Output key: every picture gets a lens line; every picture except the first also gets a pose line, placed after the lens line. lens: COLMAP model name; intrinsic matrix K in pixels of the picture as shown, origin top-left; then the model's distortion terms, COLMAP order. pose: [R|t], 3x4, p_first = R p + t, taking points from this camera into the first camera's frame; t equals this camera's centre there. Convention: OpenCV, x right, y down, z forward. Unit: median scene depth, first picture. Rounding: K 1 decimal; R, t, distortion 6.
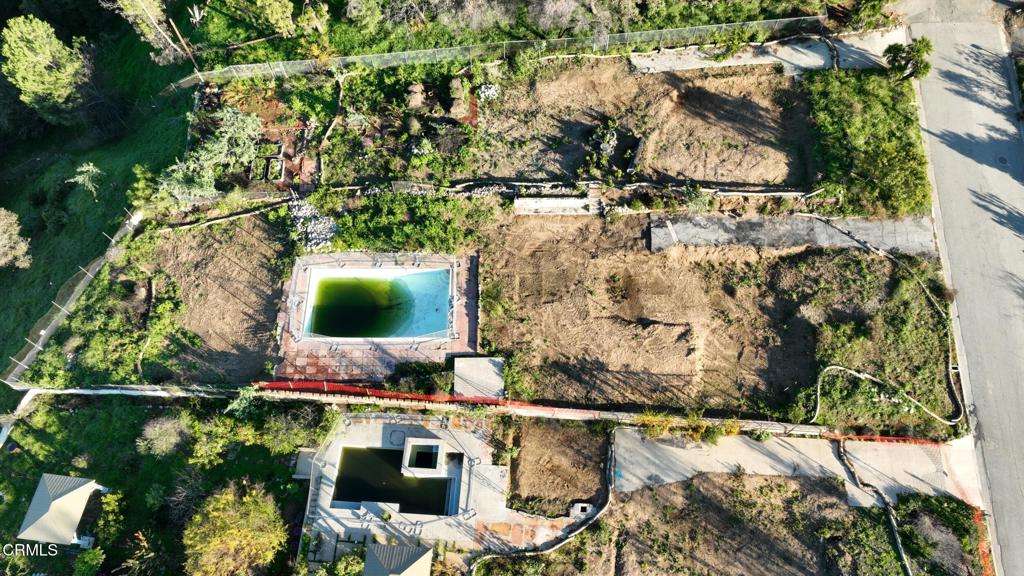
lens RADIAL K [[721.4, 0, 516.9], [0, 721.4, 285.5], [0, 0, 1]] dist [-0.001308, 0.022246]
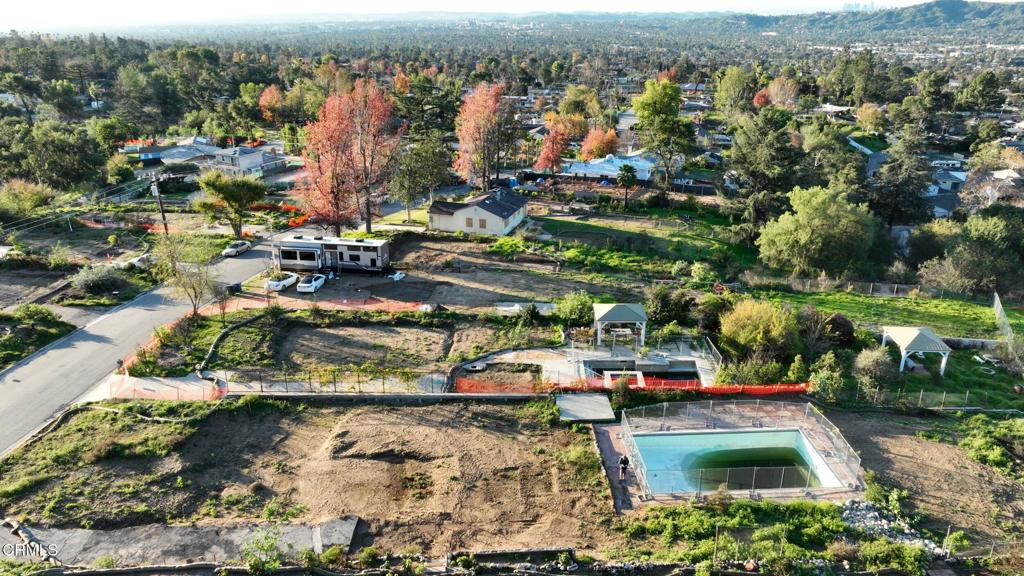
lens RADIAL K [[721.4, 0, 516.9], [0, 721.4, 285.5], [0, 0, 1]] dist [-0.001308, 0.022246]
pose [[-0.998481, 0.020421, -0.051182, 0.072036], [-0.049640, 0.069949, 0.996315, -0.742361], [0.023926, 0.997342, -0.068829, 0.849623]]
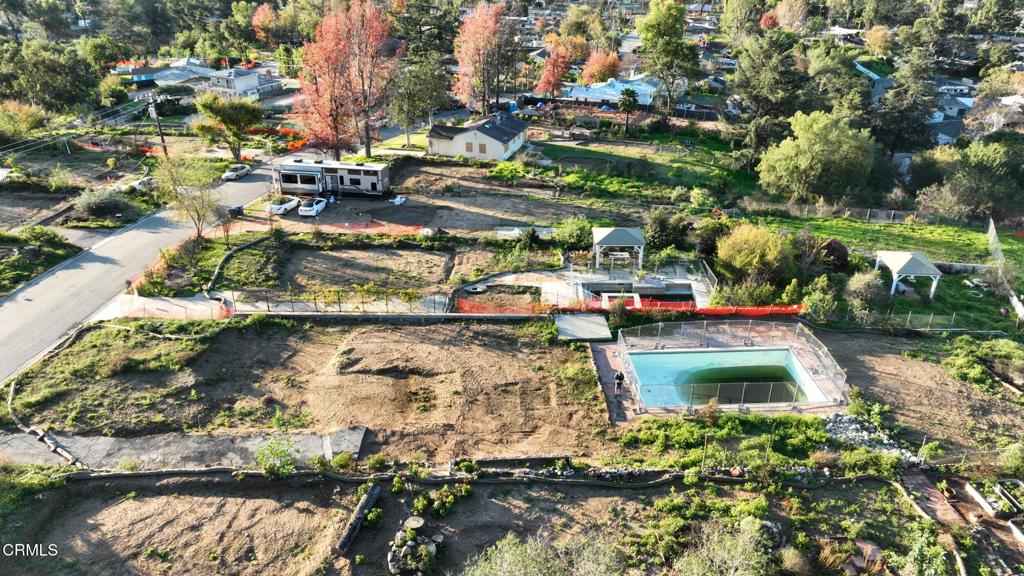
lens RADIAL K [[721.4, 0, 516.9], [0, 721.4, 285.5], [0, 0, 1]] dist [-0.001308, 0.022246]
pose [[-0.998500, 0.021467, -0.050359, 0.074330], [-0.050980, -0.029440, 0.998266, -0.759110], [0.019948, 0.999336, 0.030490, 0.857441]]
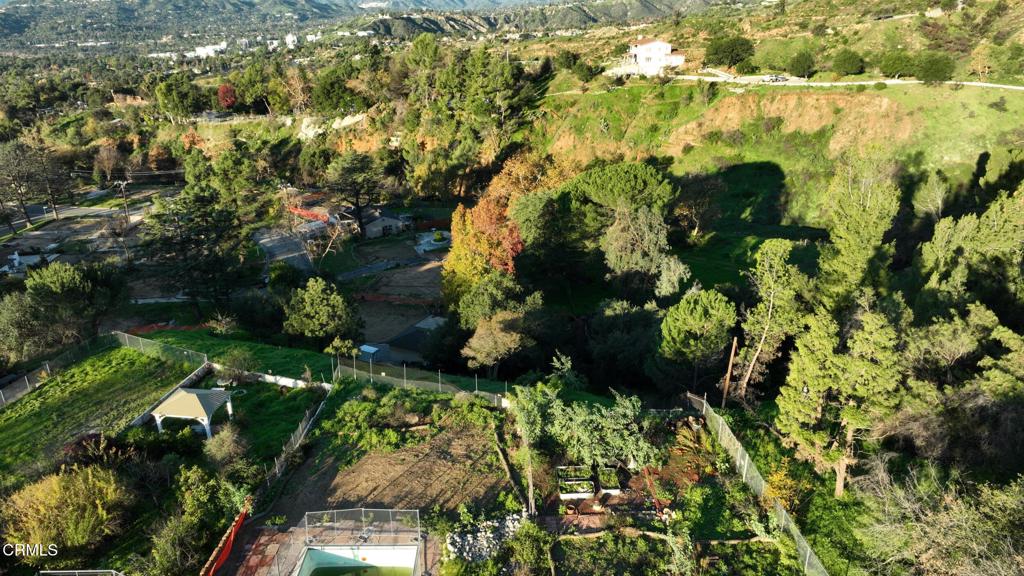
lens RADIAL K [[721.4, 0, 516.9], [0, 721.4, 285.5], [0, 0, 1]] dist [-0.001308, 0.022246]
pose [[0.001802, 0.367939, -0.929848, 0.260040], [-0.900193, 0.405536, 0.158725, -0.317917], [0.435488, 0.836757, 0.331947, 0.614649]]
